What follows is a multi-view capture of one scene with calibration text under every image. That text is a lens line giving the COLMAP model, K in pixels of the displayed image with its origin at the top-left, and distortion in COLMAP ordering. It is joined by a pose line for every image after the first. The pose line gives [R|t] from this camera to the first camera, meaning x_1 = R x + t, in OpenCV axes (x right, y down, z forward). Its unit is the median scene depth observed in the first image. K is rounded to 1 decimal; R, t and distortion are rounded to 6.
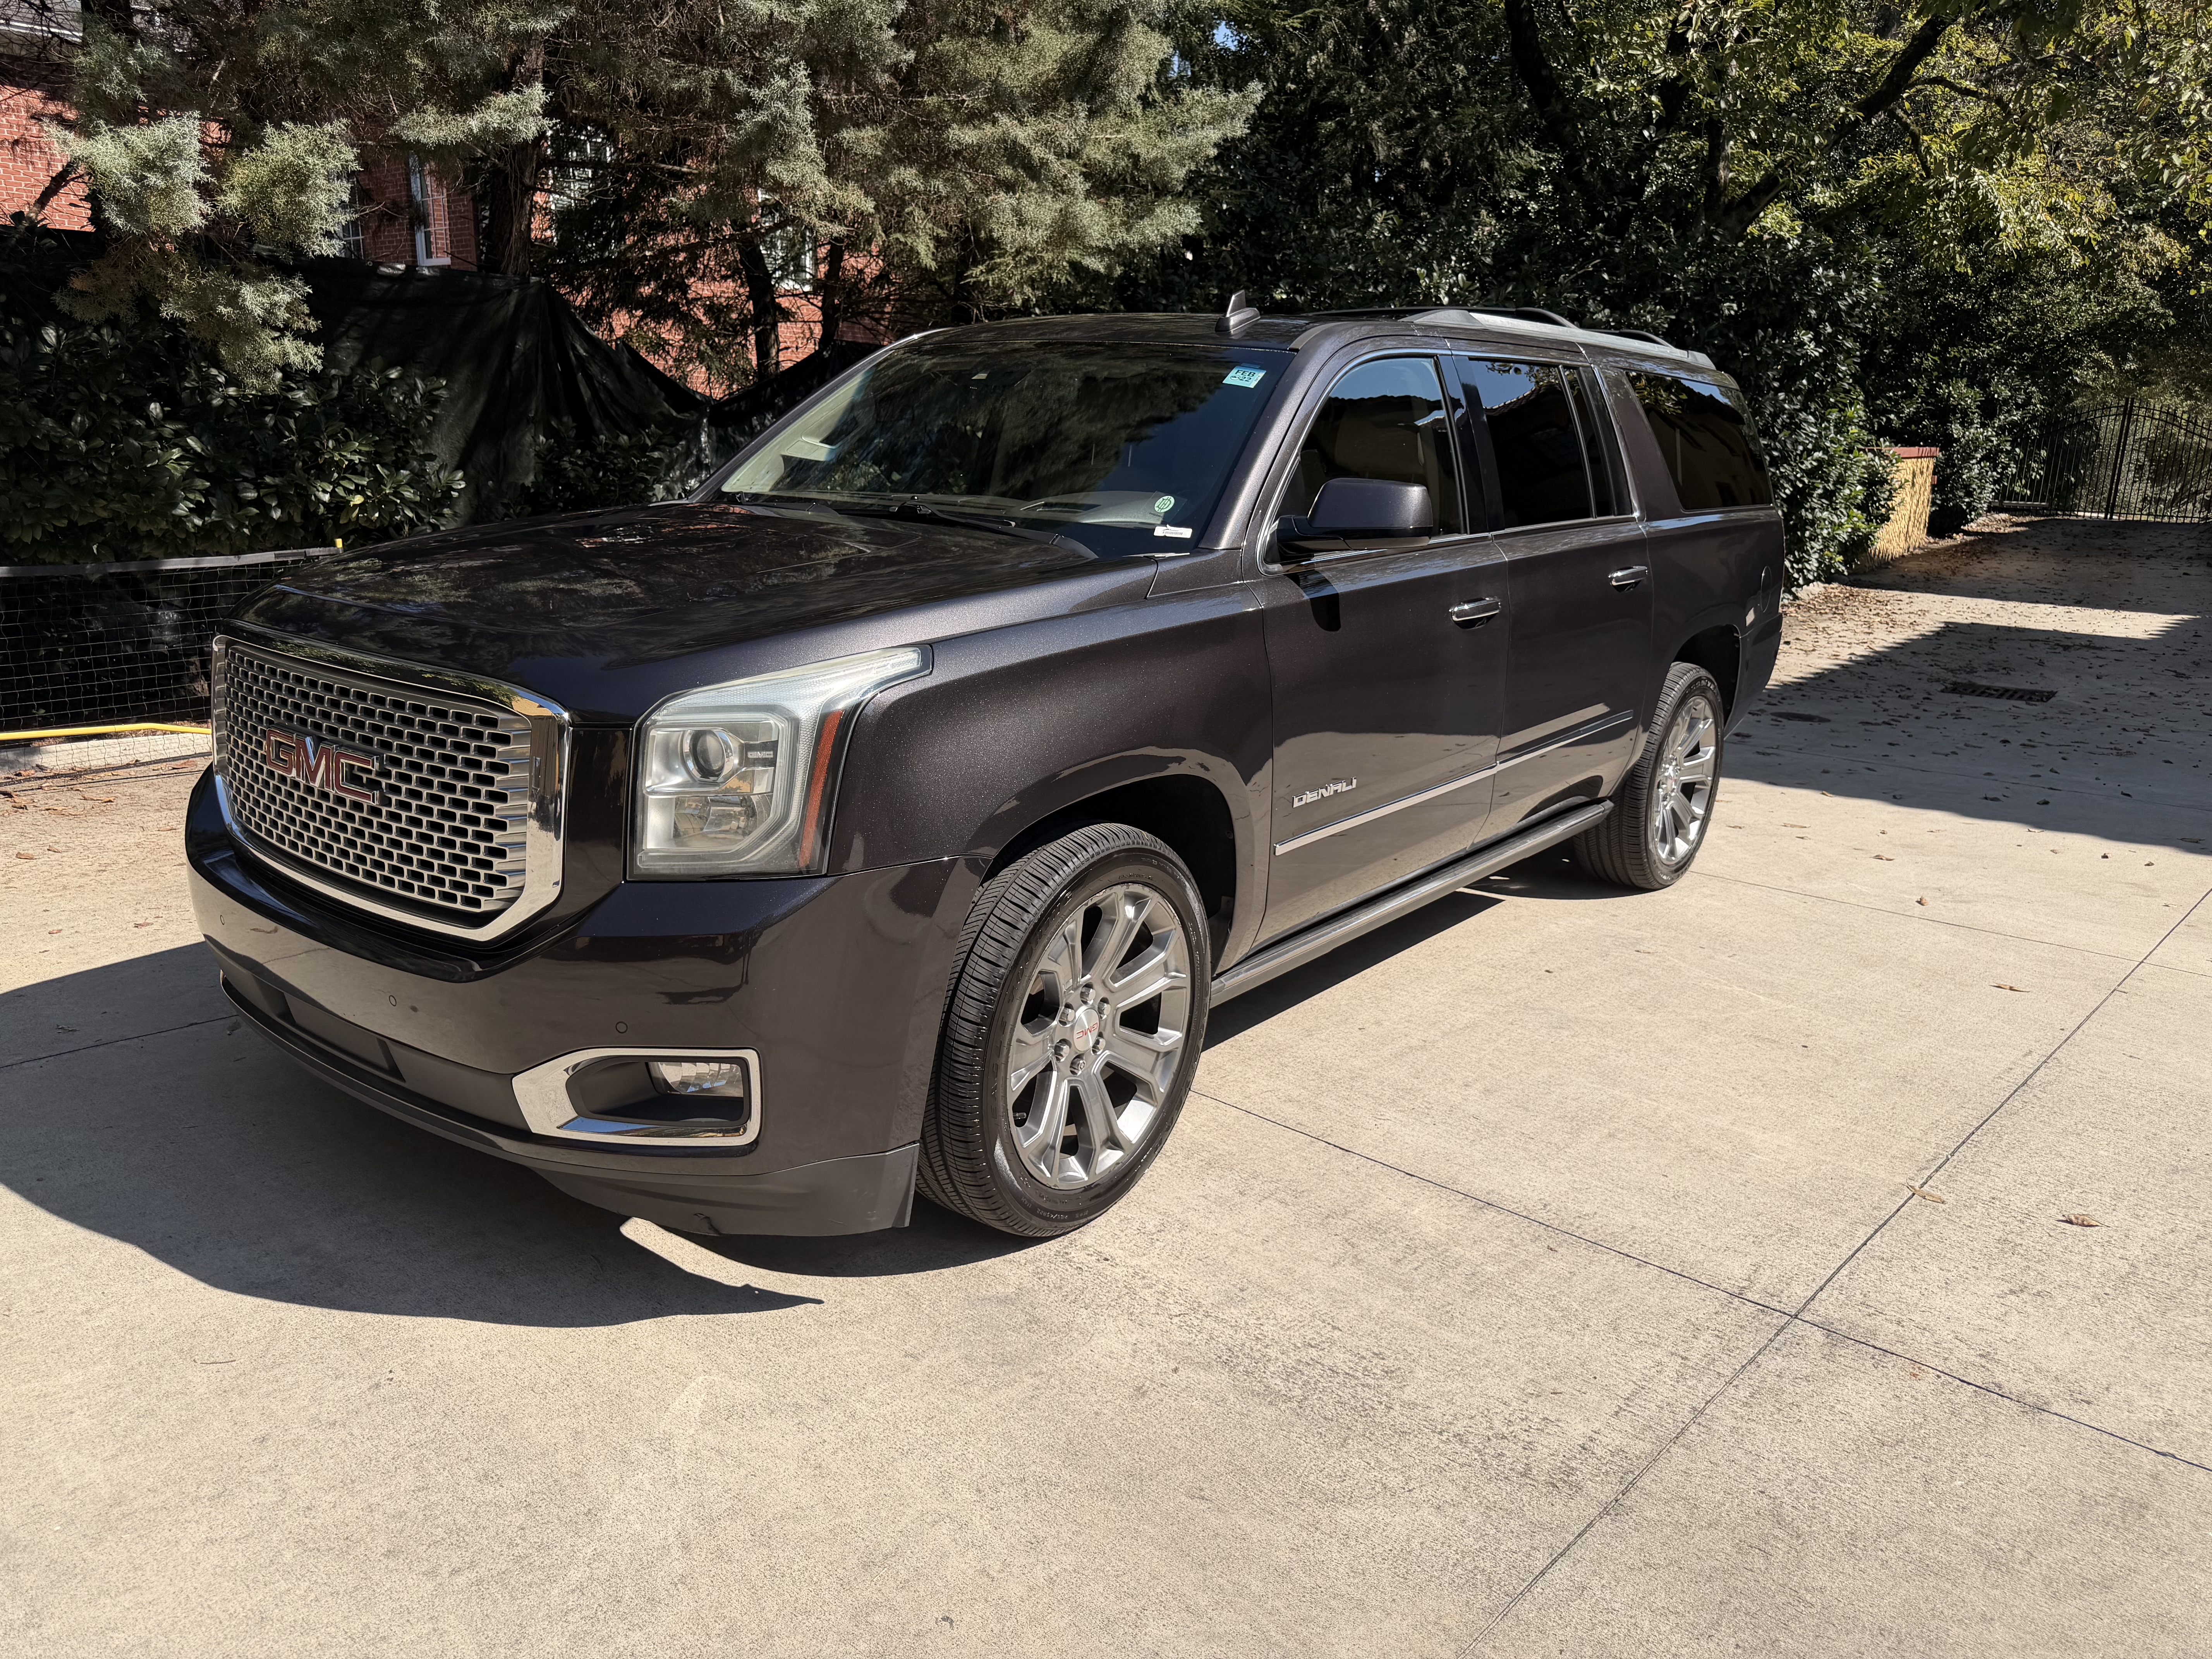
lens RADIAL K [[1582.1, 0, 1117.4], [0, 1582.1, 818.3], [0, 0, 1]] dist [0.013199, -0.026063]
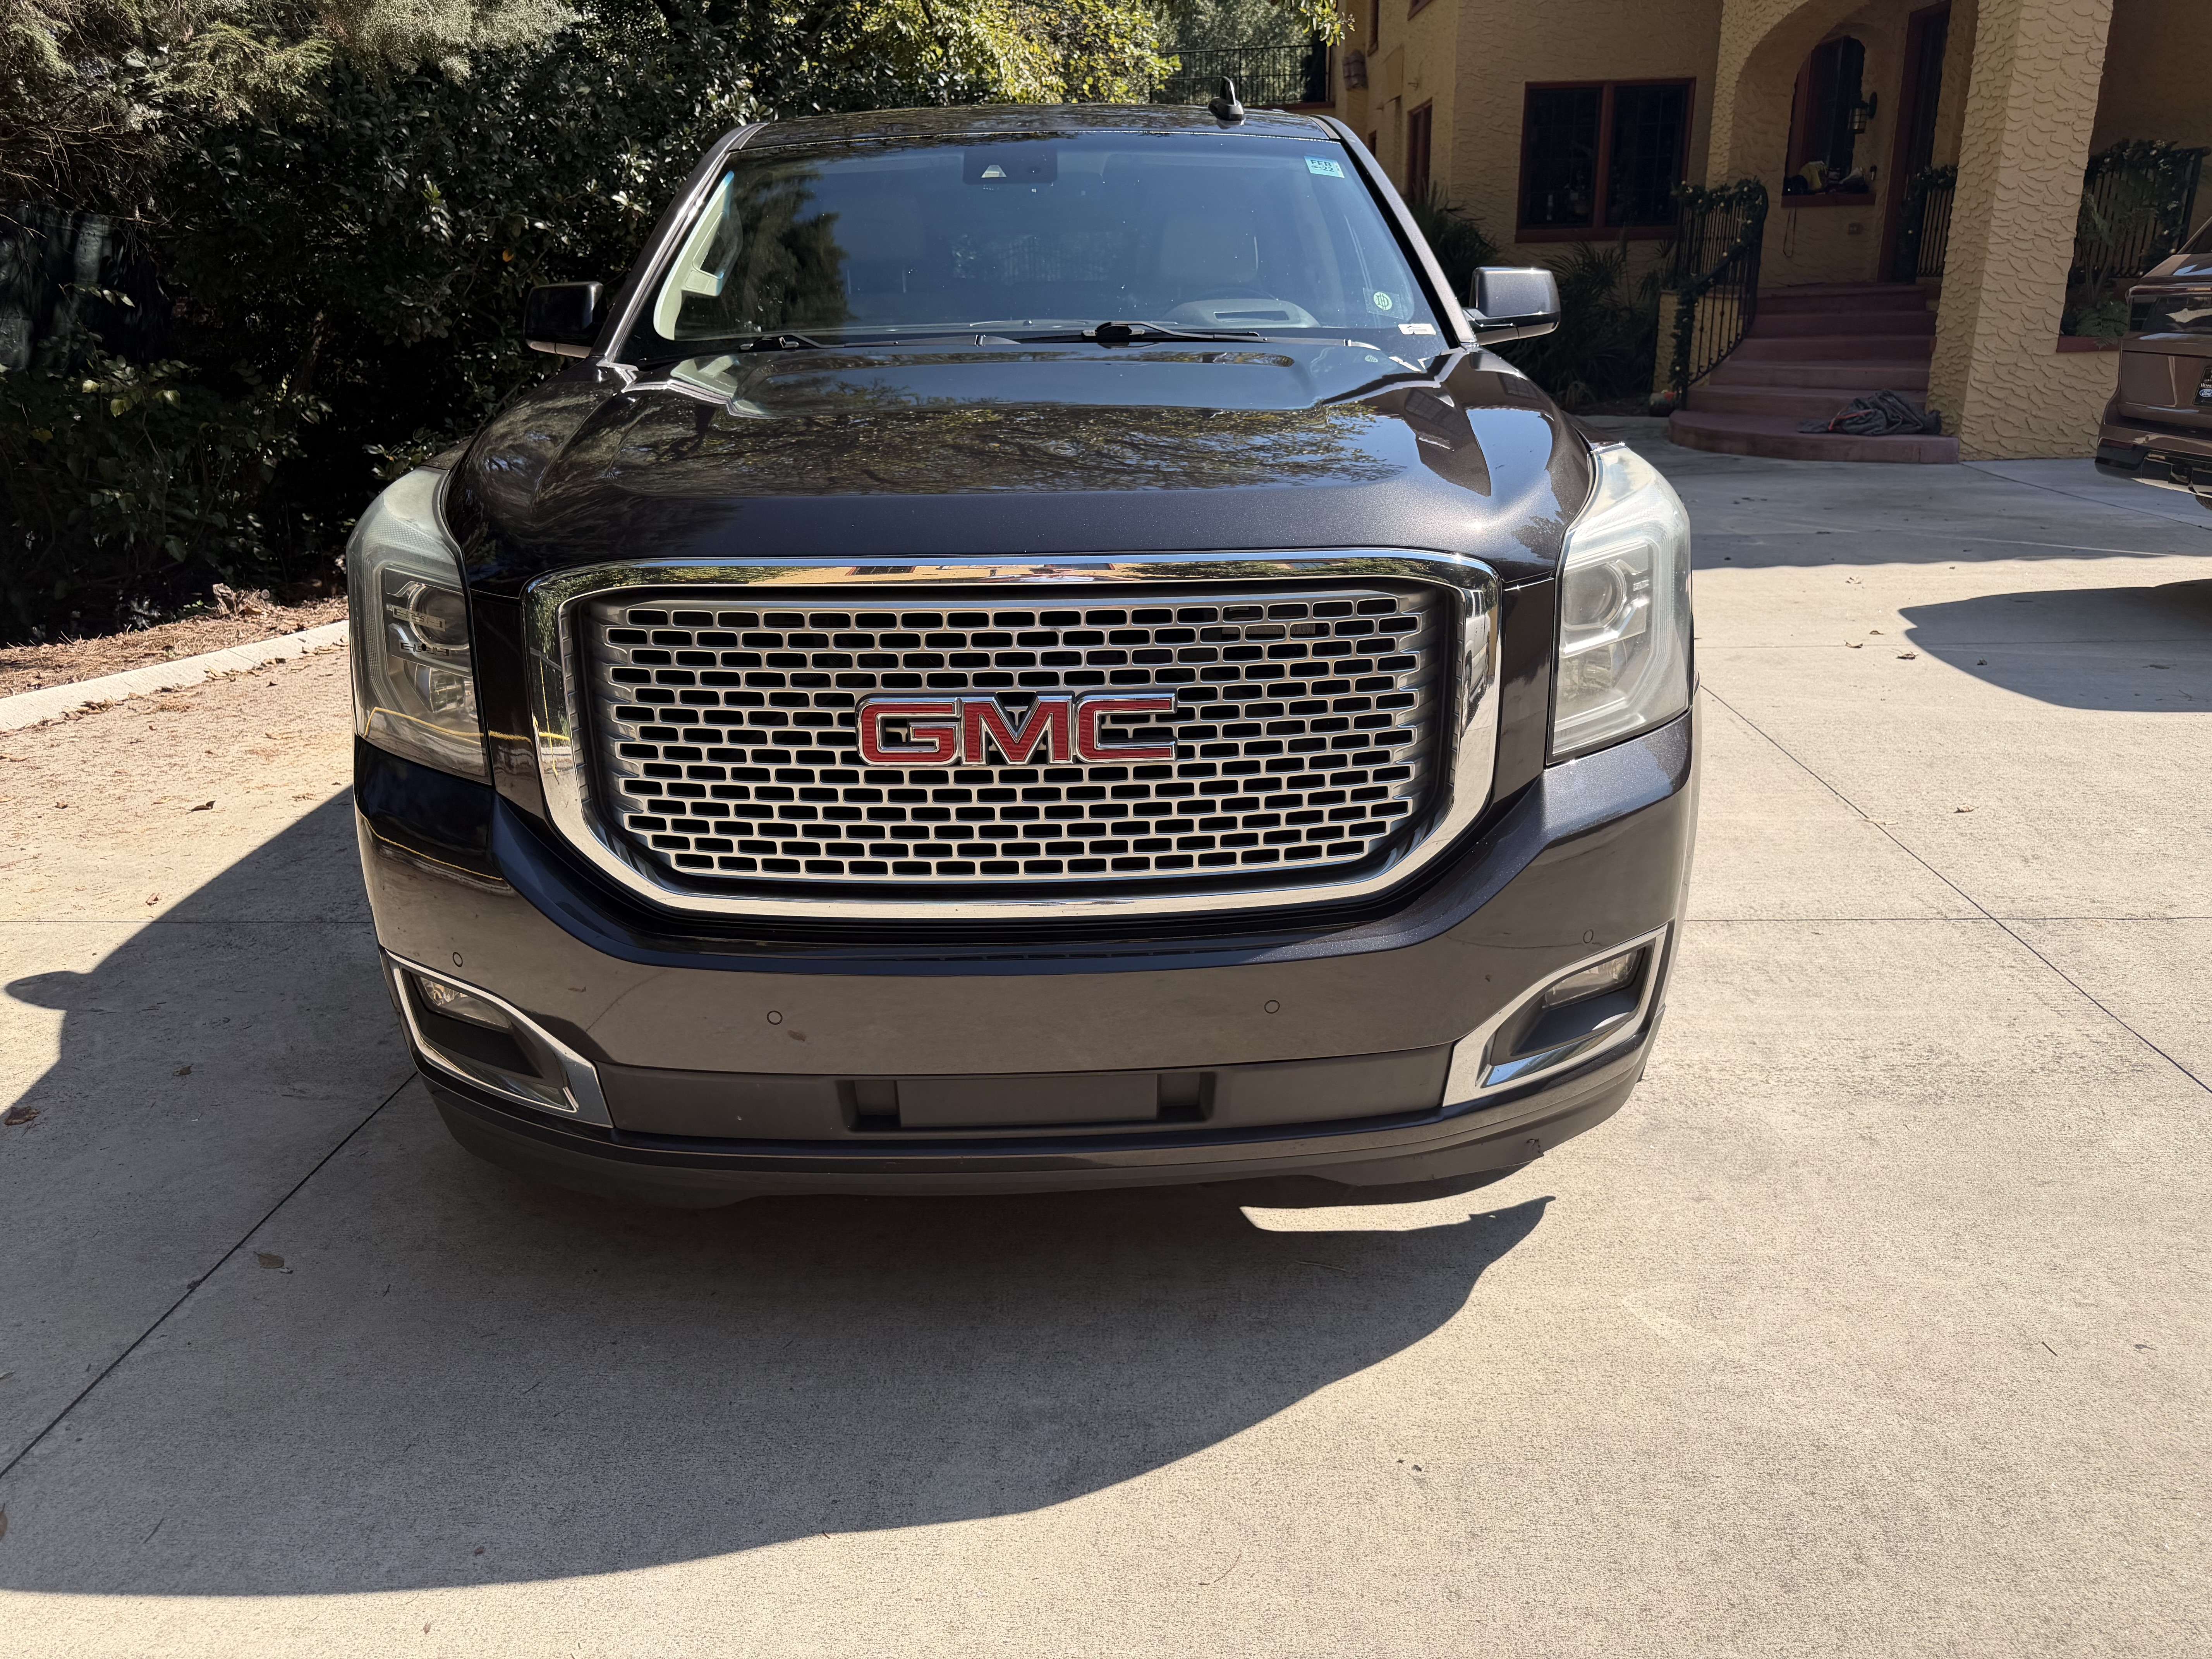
lens RADIAL K [[1582.1, 0, 1092.4], [0, 1582.1, 816.2], [0, 0, 1]] dist [0.013199, -0.026063]
pose [[0.777446, -0.243593, 0.579862, -0.838085], [0.195811, 0.969877, 0.144901, -0.087635], [-0.597691, 0.000891, 0.801726, 0.412921]]
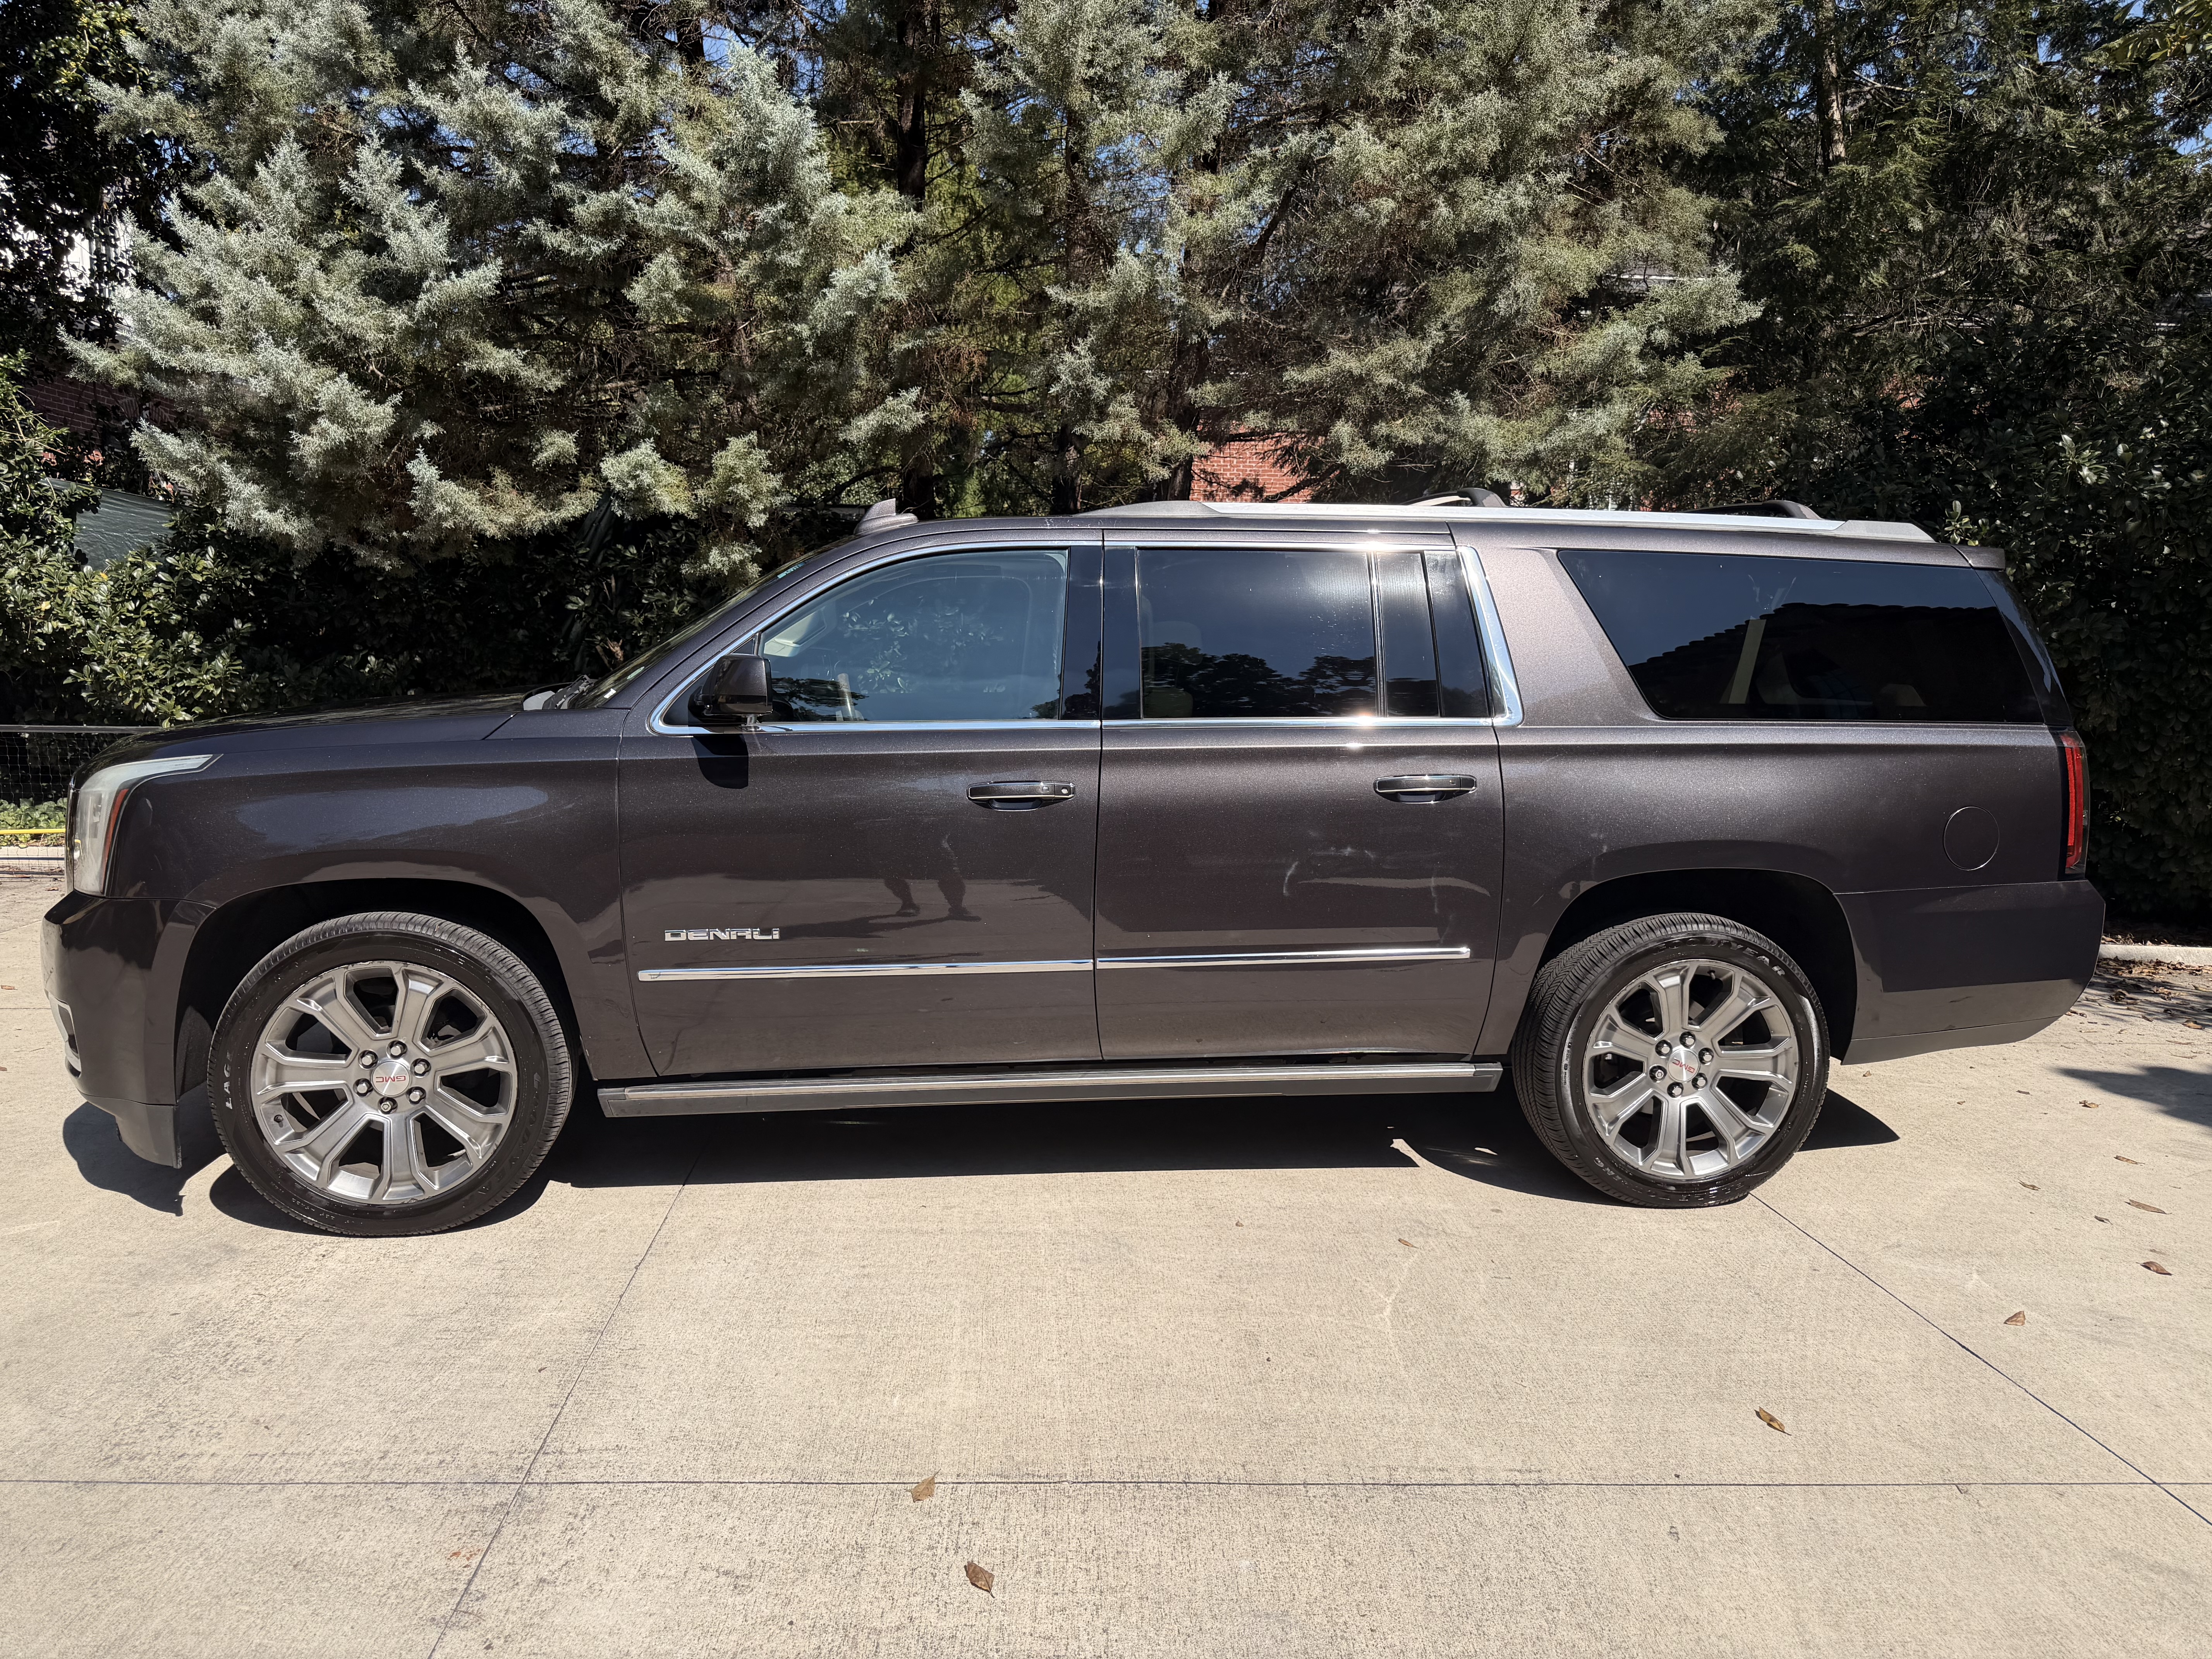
lens RADIAL K [[1582.1, 0, 1120.7], [0, 1582.1, 830.5], [0, 0, 1]] dist [0.013199, -0.026063]
pose [[0.710788, 0.064031, -0.700486, 1.318414], [-0.168247, 0.982418, -0.080918, -0.055379], [0.682989, 0.175370, 0.709064, 0.495132]]
